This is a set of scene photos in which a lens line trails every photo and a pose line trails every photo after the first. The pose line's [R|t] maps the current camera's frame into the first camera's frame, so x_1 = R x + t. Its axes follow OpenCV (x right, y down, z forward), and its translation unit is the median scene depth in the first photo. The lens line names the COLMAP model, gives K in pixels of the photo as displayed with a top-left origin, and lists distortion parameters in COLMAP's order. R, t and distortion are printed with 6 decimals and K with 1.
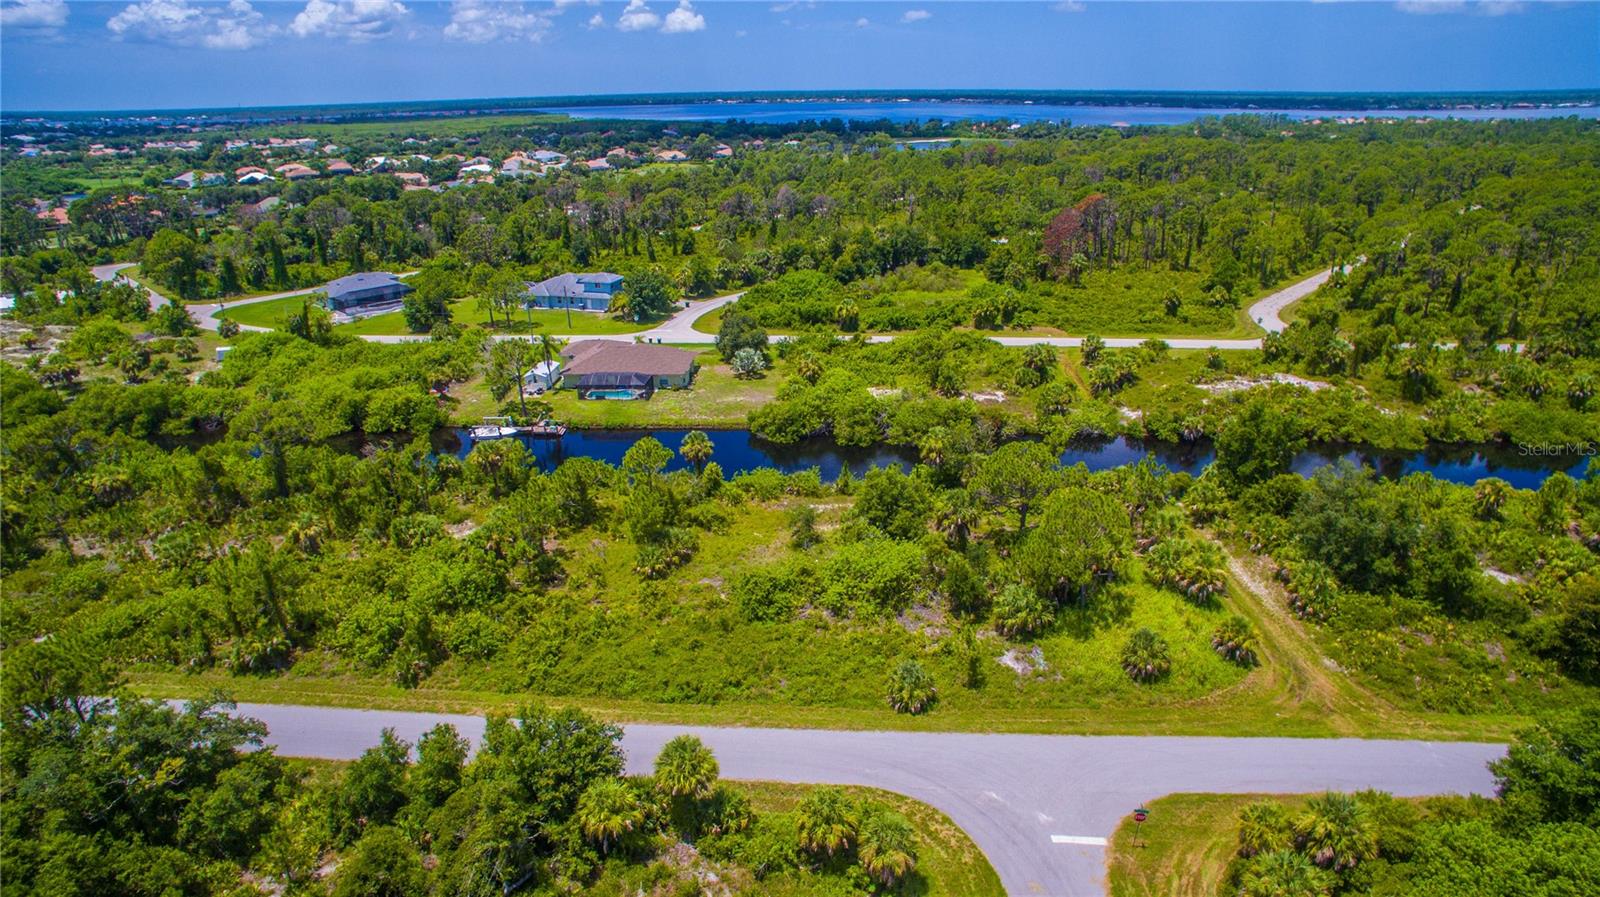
lens RADIAL K [[938.6, 0, 800.0], [0, 938.6, 448.5], [0, 0, 1]] dist [-0.130633, 0.098218]
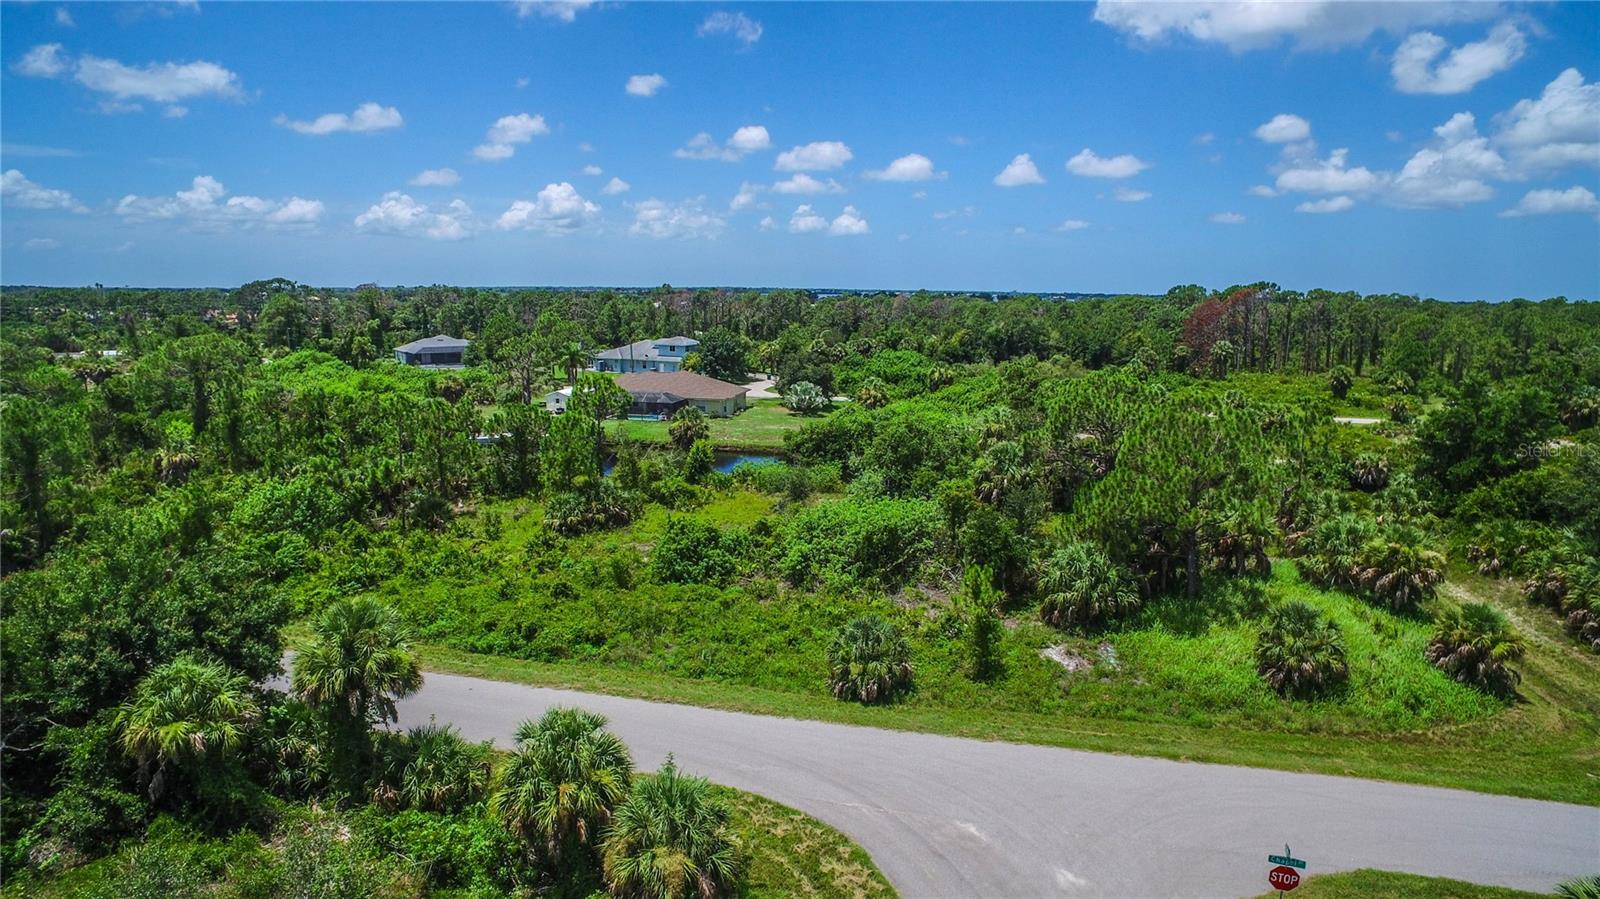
lens RADIAL K [[928.8, 0, 800.0], [0, 928.8, 449.5], [0, 0, 1]] dist [-0.122845, 0.084836]
pose [[0.984840, 0.050083, -0.166077, 0.131220], [-0.083354, 0.976269, -0.199879, 0.194952], [0.152125, 0.210692, 0.965643, 0.325253]]
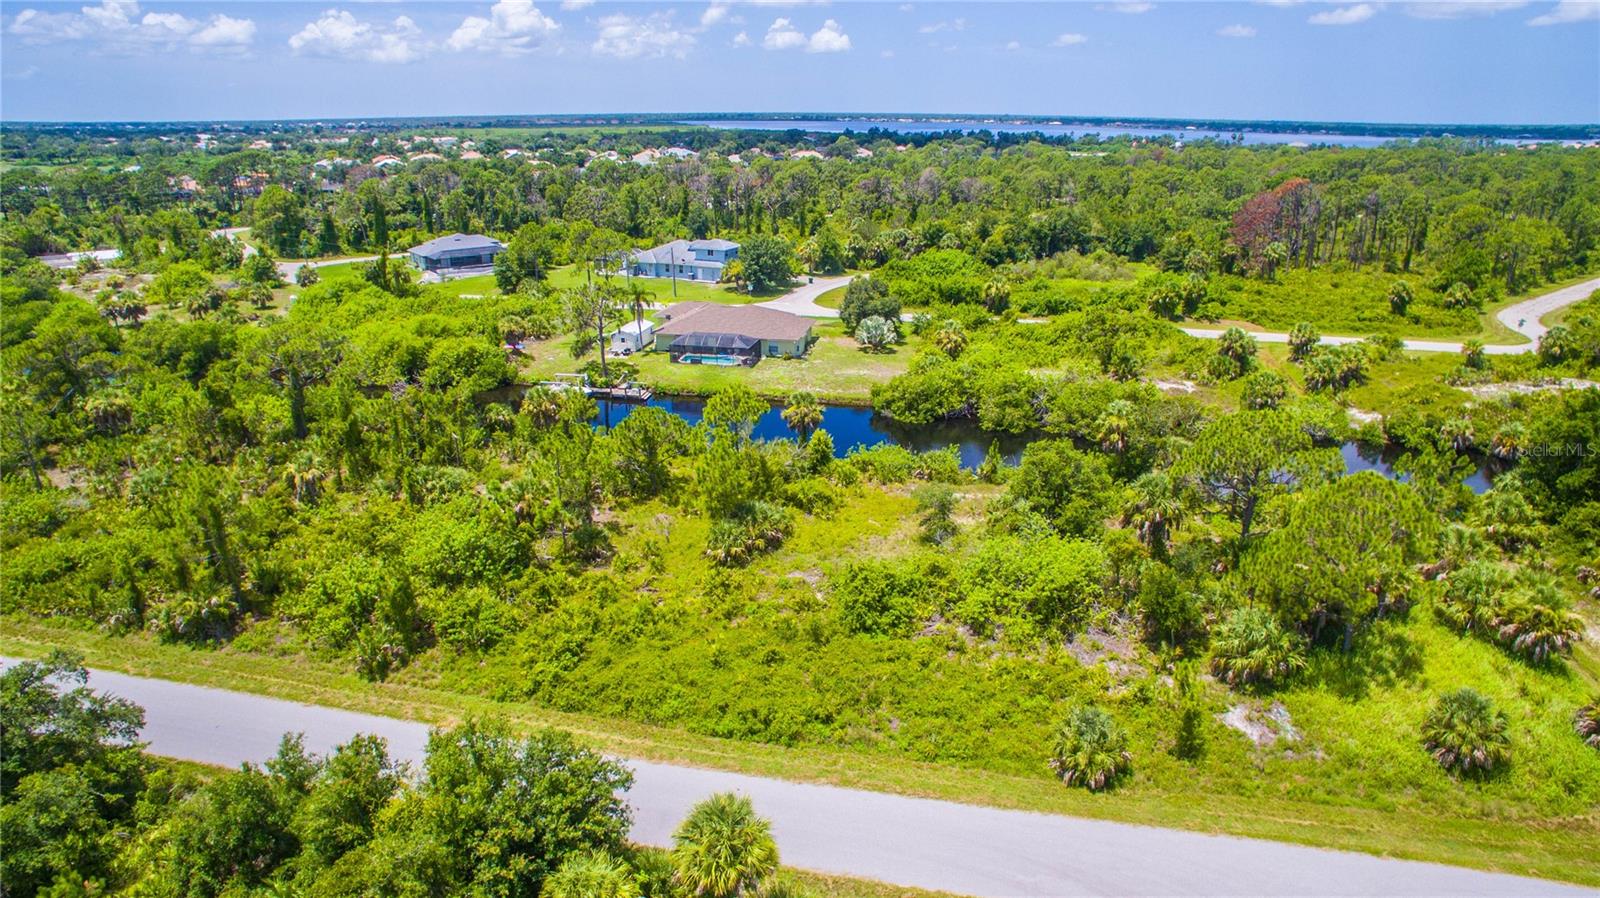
lens RADIAL K [[962.0, 0, 797.5], [0, 962.0, 446.3], [0, 0, 1]] dist [-0.120416, 0.082833]
pose [[0.989080, 0.061784, -0.133805, -0.006551], [-0.066526, 0.997295, -0.031256, 0.063395], [0.131512, 0.039816, 0.990515, 0.245524]]
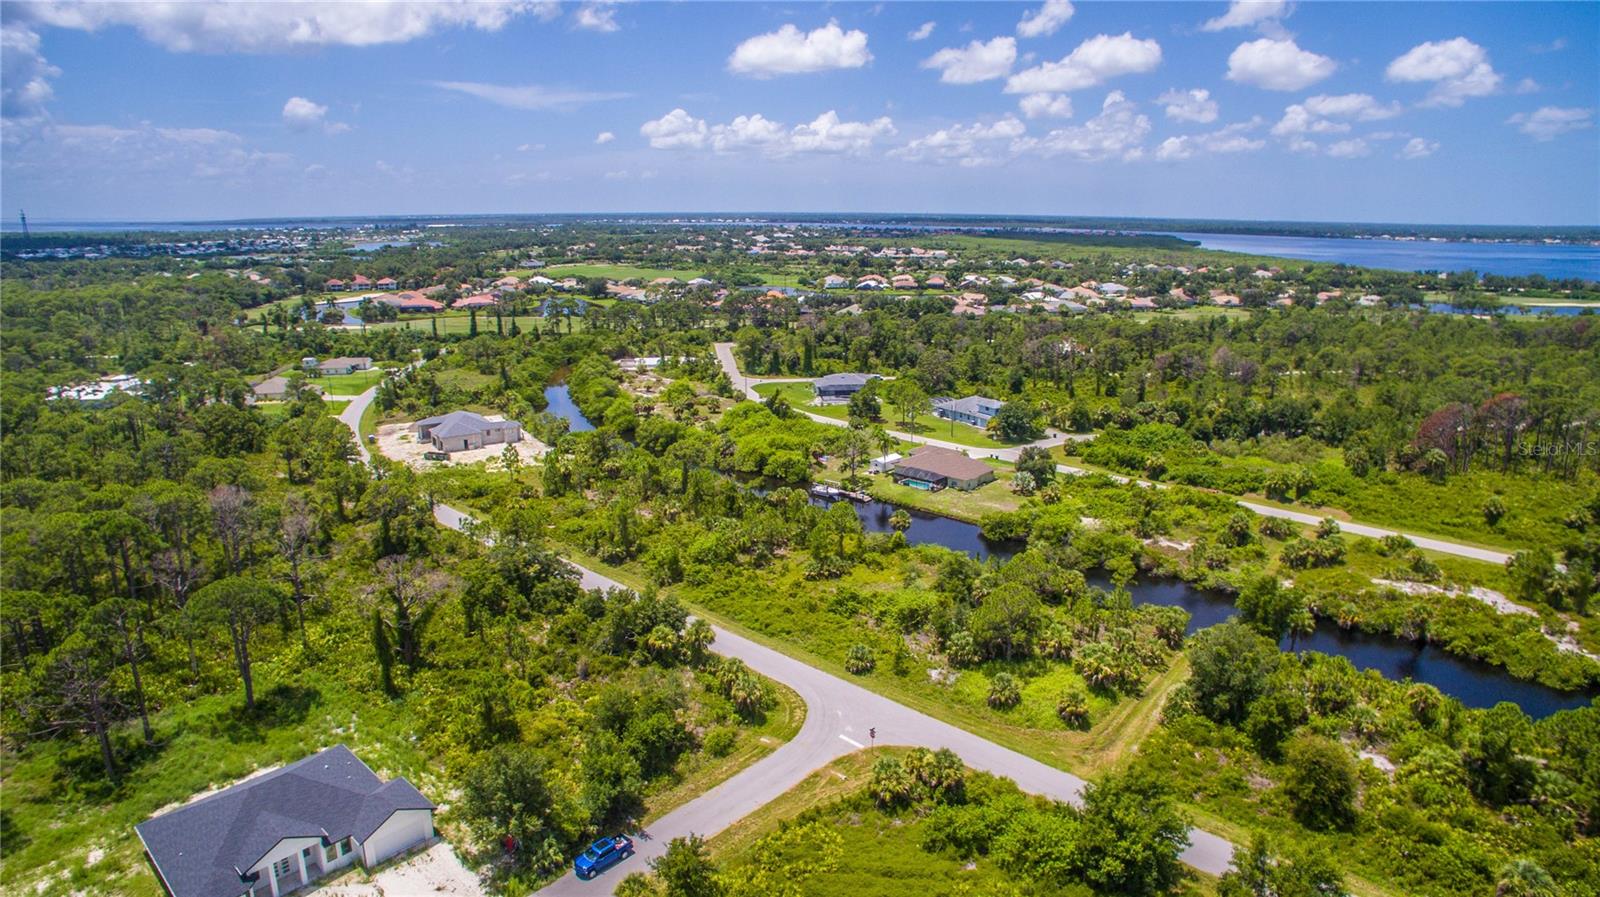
lens RADIAL K [[962.0, 0, 797.5], [0, 962.0, 445.8], [0, 0, 1]] dist [-0.120416, 0.082833]
pose [[0.777585, 0.169862, -0.605399, 0.808475], [-0.241882, 0.969536, -0.038646, -0.021825], [0.580392, 0.176486, 0.794983, -0.414122]]
